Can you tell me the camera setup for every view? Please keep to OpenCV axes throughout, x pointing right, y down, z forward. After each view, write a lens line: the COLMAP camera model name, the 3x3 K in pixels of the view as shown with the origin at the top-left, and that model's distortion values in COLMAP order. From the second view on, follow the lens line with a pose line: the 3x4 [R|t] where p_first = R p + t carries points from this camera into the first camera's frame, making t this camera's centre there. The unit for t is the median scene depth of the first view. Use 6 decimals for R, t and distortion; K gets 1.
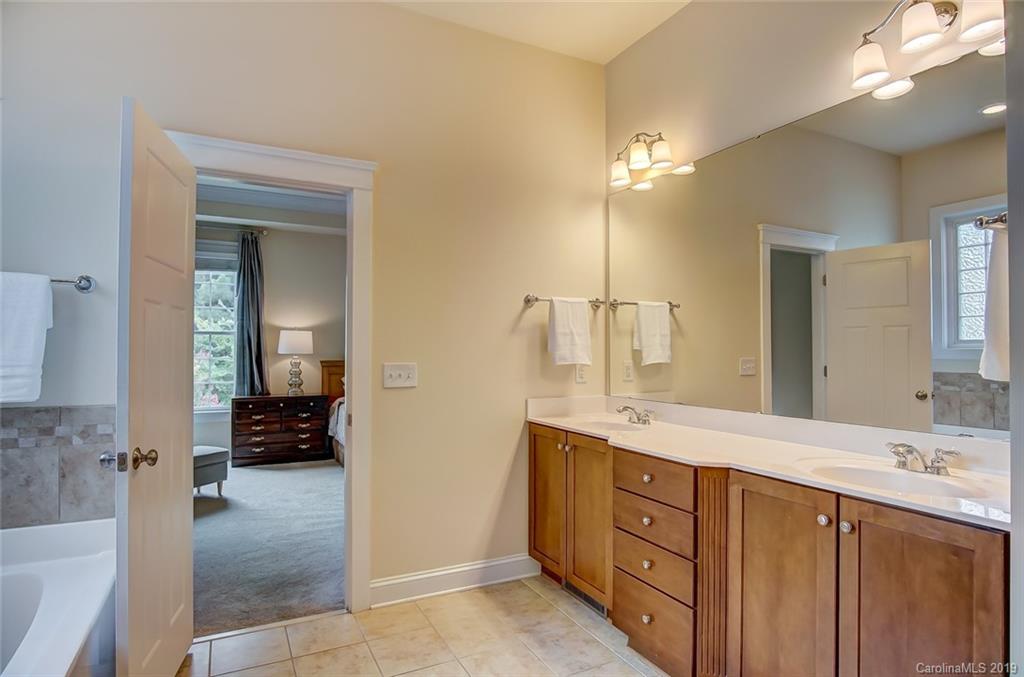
lens RADIAL K [[554.9, 0, 515.5], [0, 554.9, 339.3], [0, 0, 1]] dist [-0.025011, 0.002318]
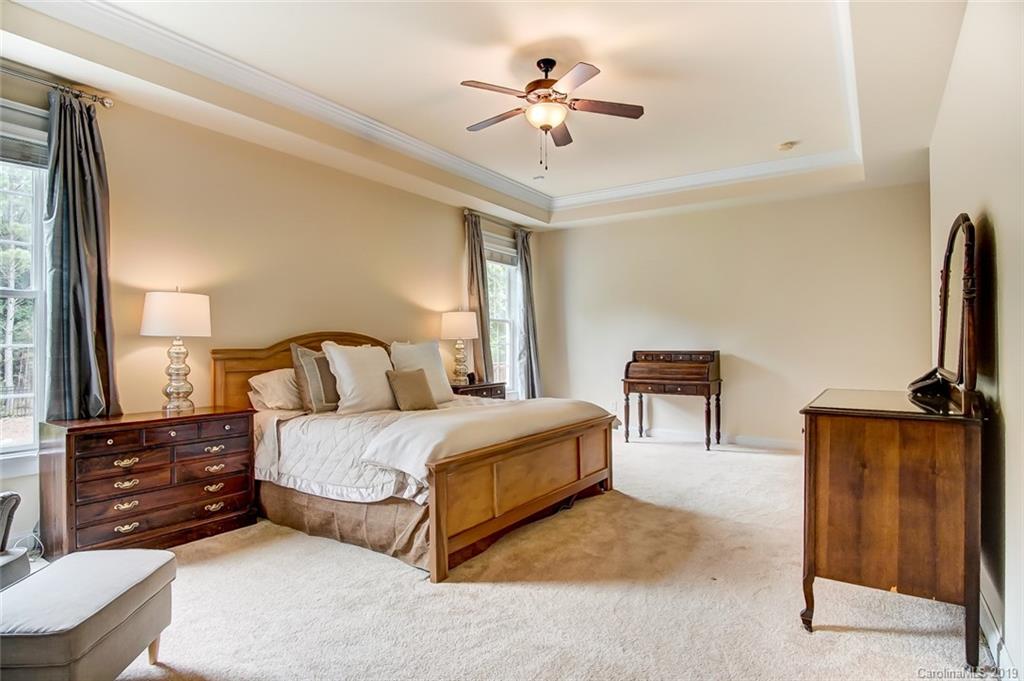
lens RADIAL K [[551.3, 0, 512.0], [0, 551.3, 340.5], [0, 0, 1]] dist [-0.034034, 0.000246]
pose [[0.877423, -0.001717, 0.479715, -0.369151], [-0.004449, 0.999921, 0.011717, 0.022606], [-0.479697, -0.012416, 0.877346, 0.380684]]
